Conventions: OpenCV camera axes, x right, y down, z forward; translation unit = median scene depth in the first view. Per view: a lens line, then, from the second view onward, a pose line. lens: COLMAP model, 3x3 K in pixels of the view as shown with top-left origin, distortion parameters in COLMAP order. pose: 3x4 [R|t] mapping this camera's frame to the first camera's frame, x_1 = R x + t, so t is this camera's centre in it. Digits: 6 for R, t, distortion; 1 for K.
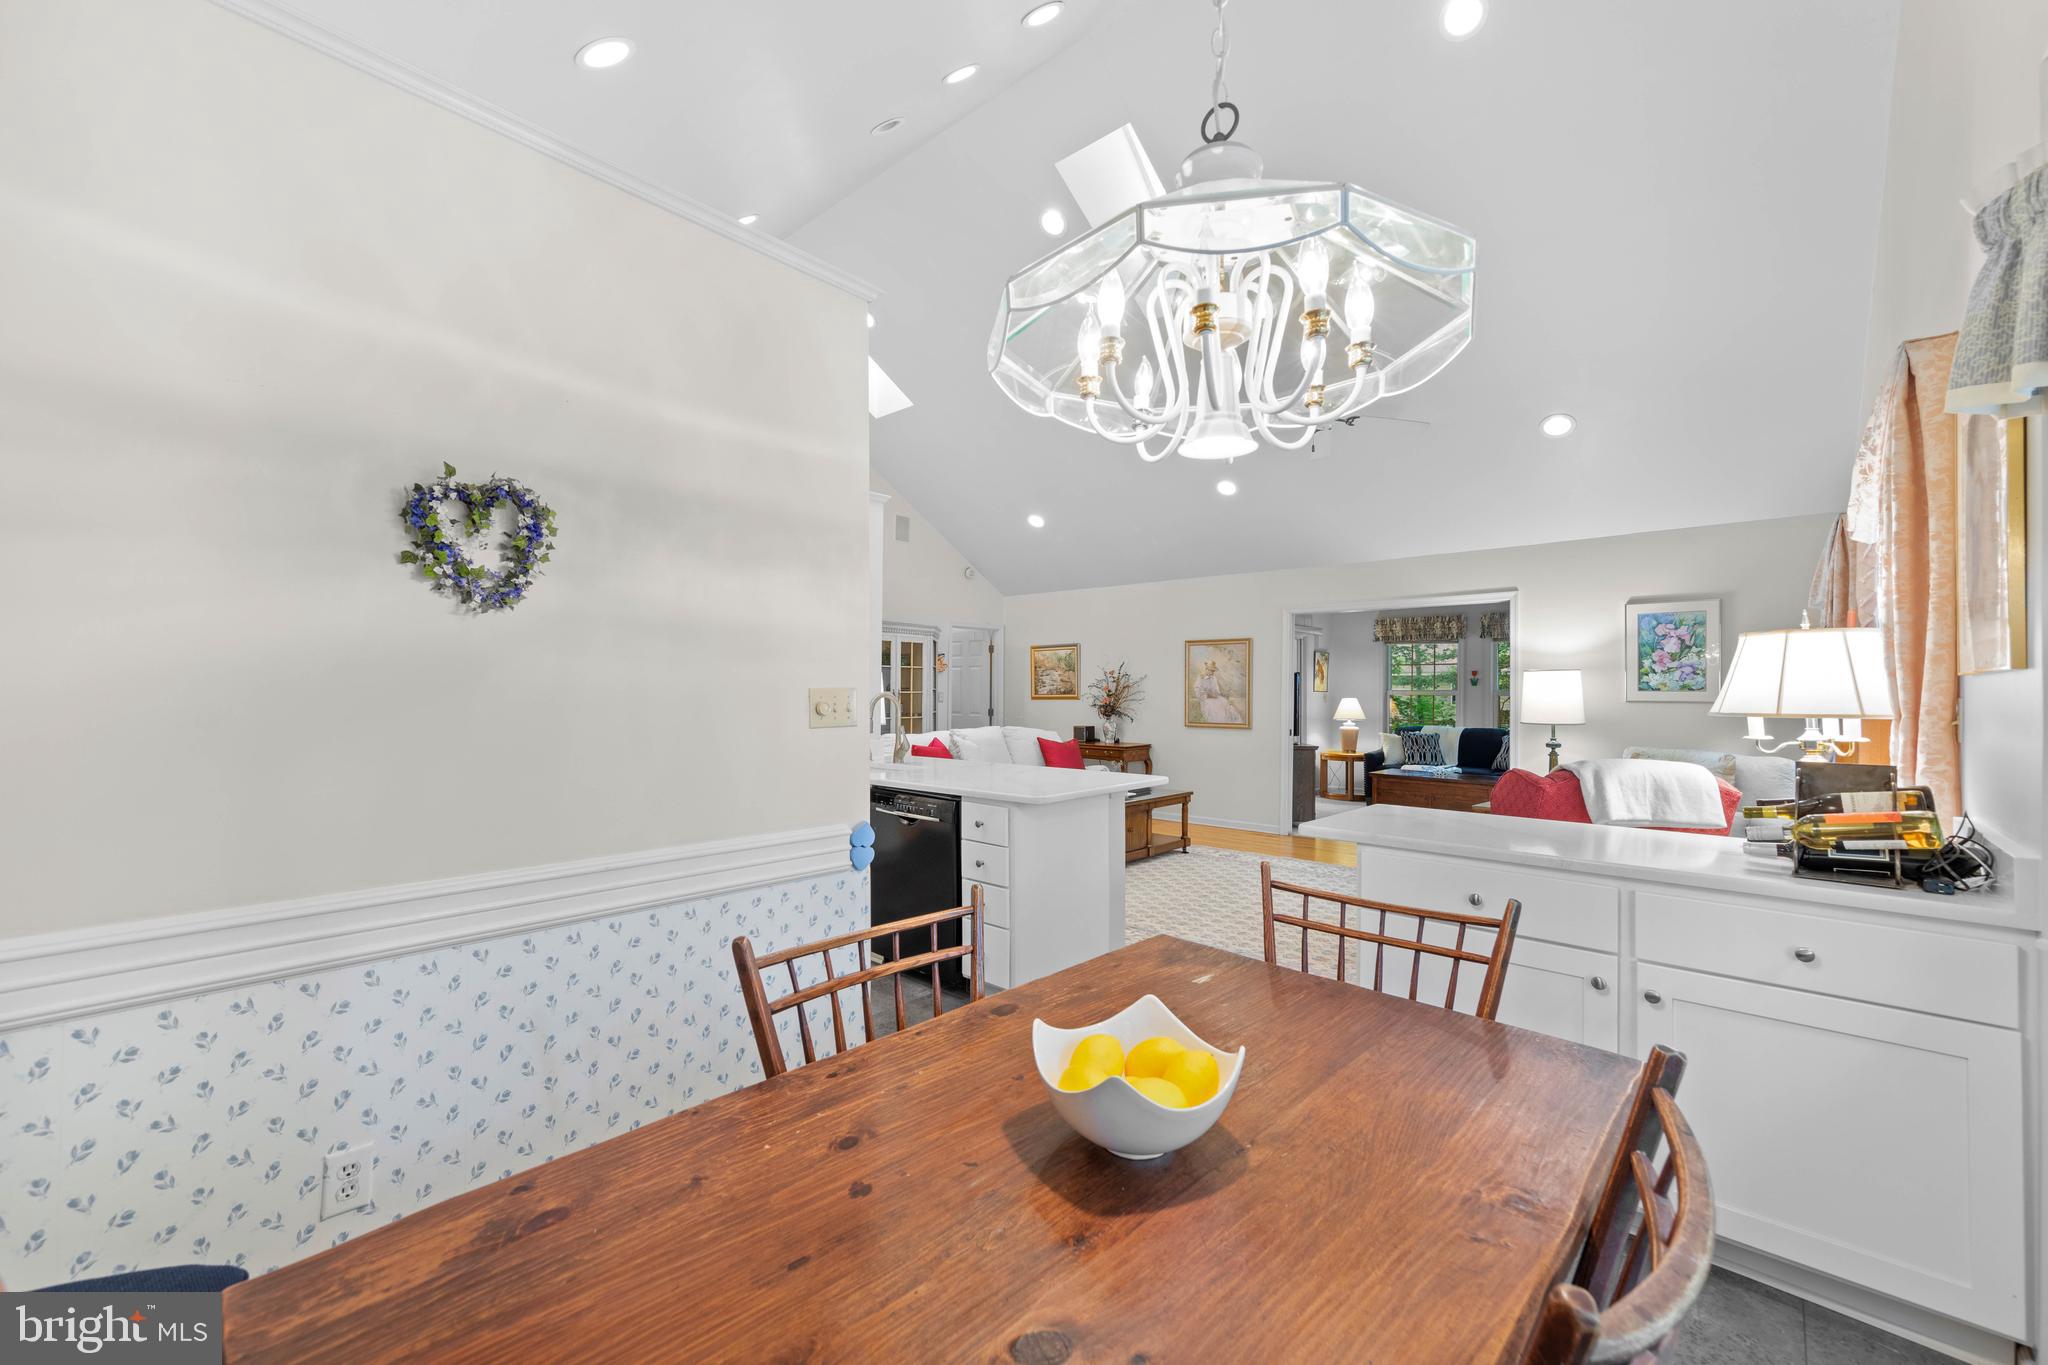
lens RADIAL K [[799.4, 0, 1036.5], [0, 799.4, 709.5], [0, 0, 1]] dist [0.009062, -0.001232]
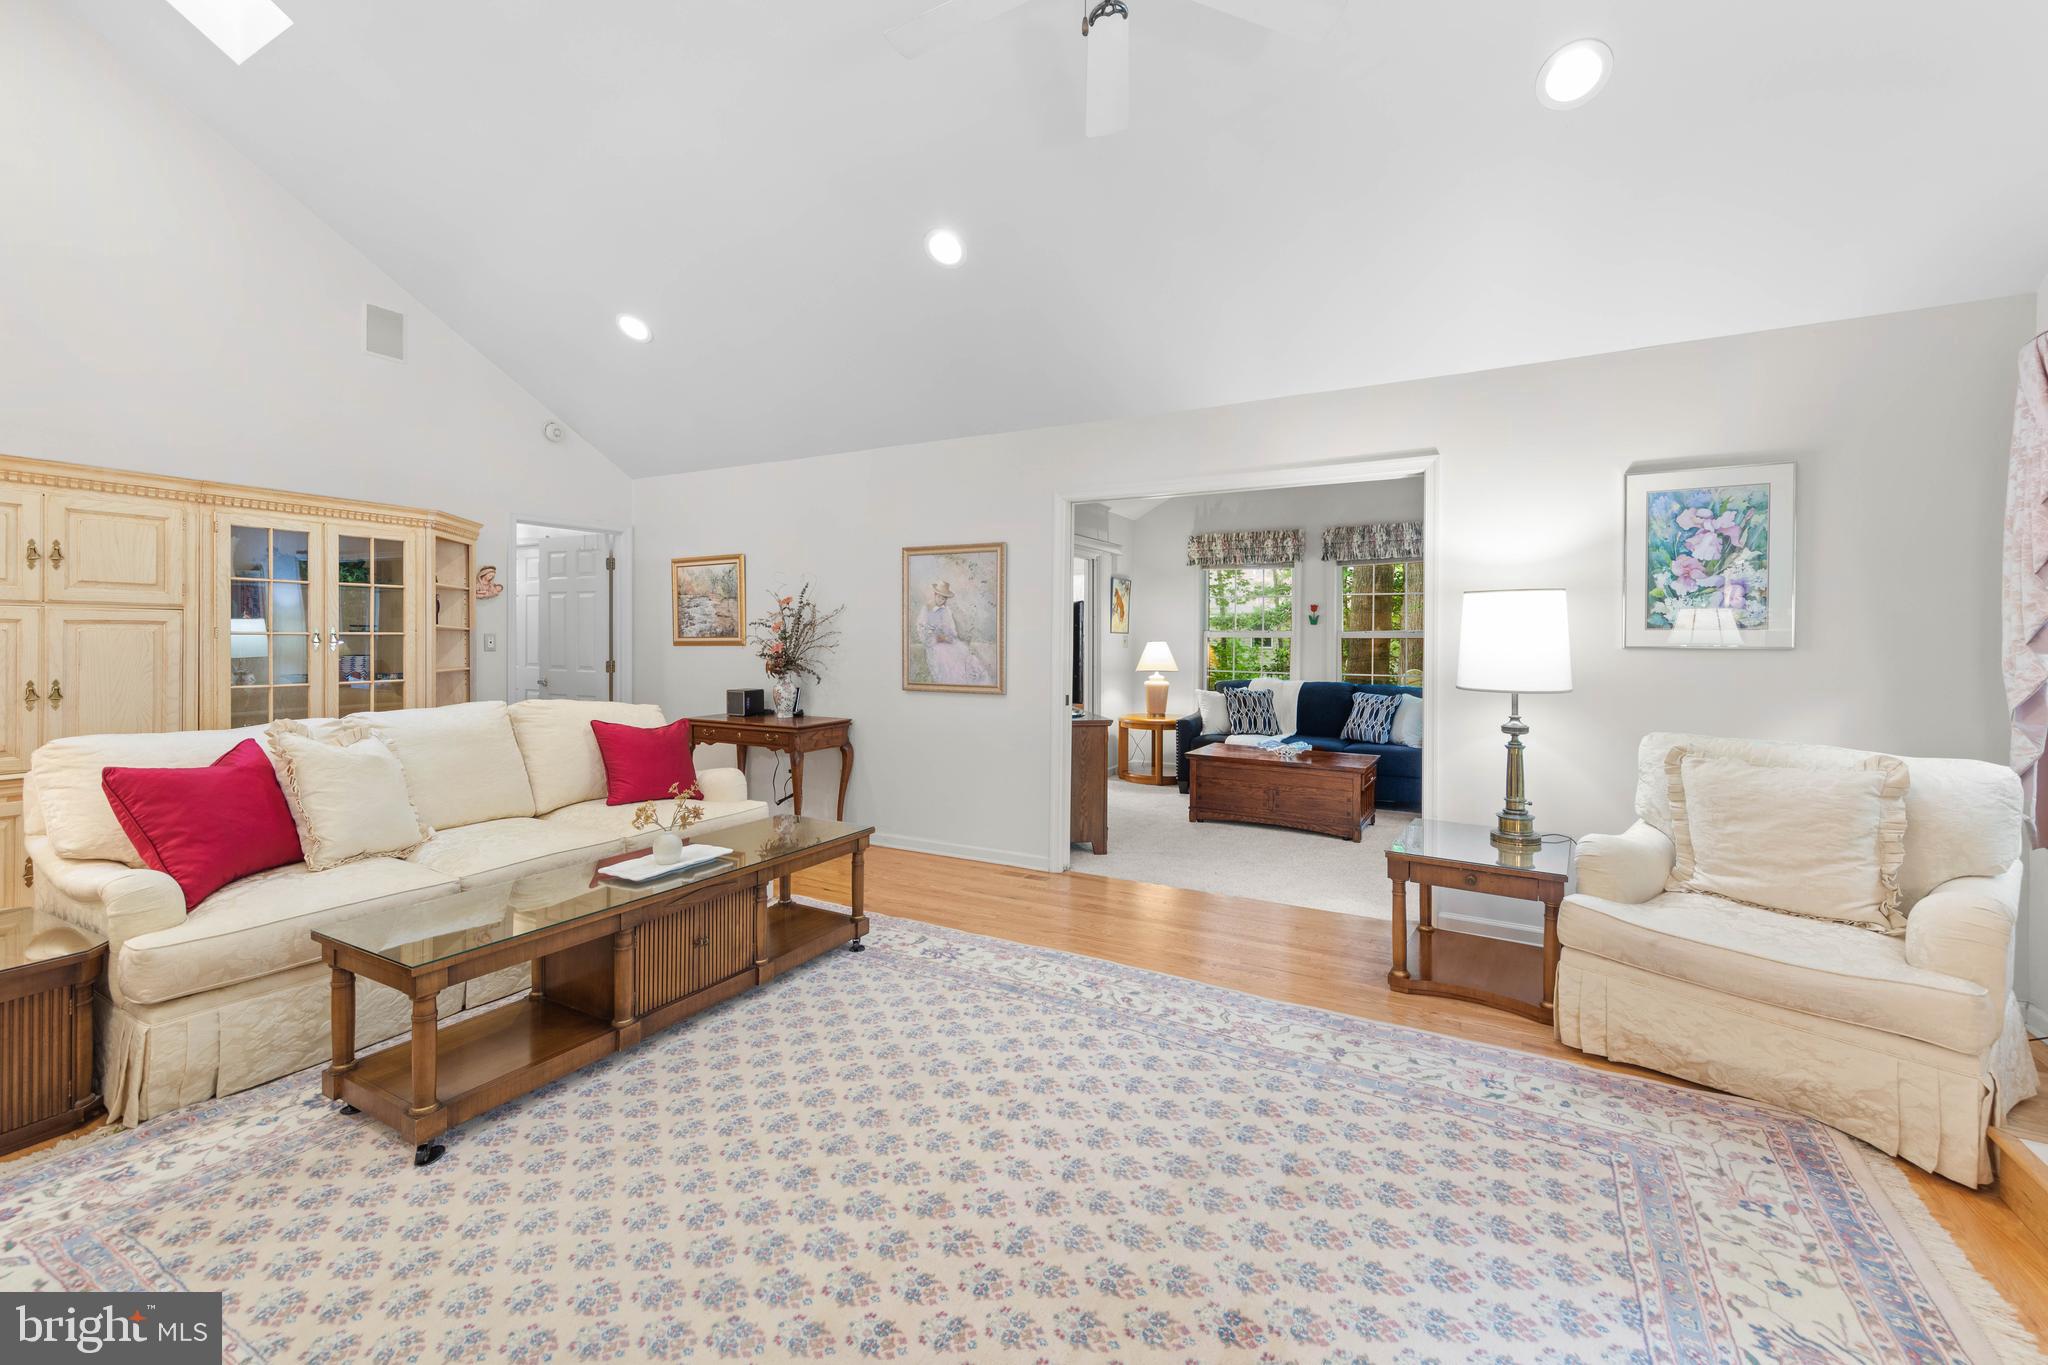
lens RADIAL K [[799.4, 0, 1027.1], [0, 799.4, 695.9], [0, 0, 1]] dist [0.009062, -0.001232]
pose [[0.976387, -0.017555, 0.215316, 0.143069], [0.005851, 0.998476, 0.054873, -0.006975], [-0.215951, -0.052318, 0.975002, 0.379669]]
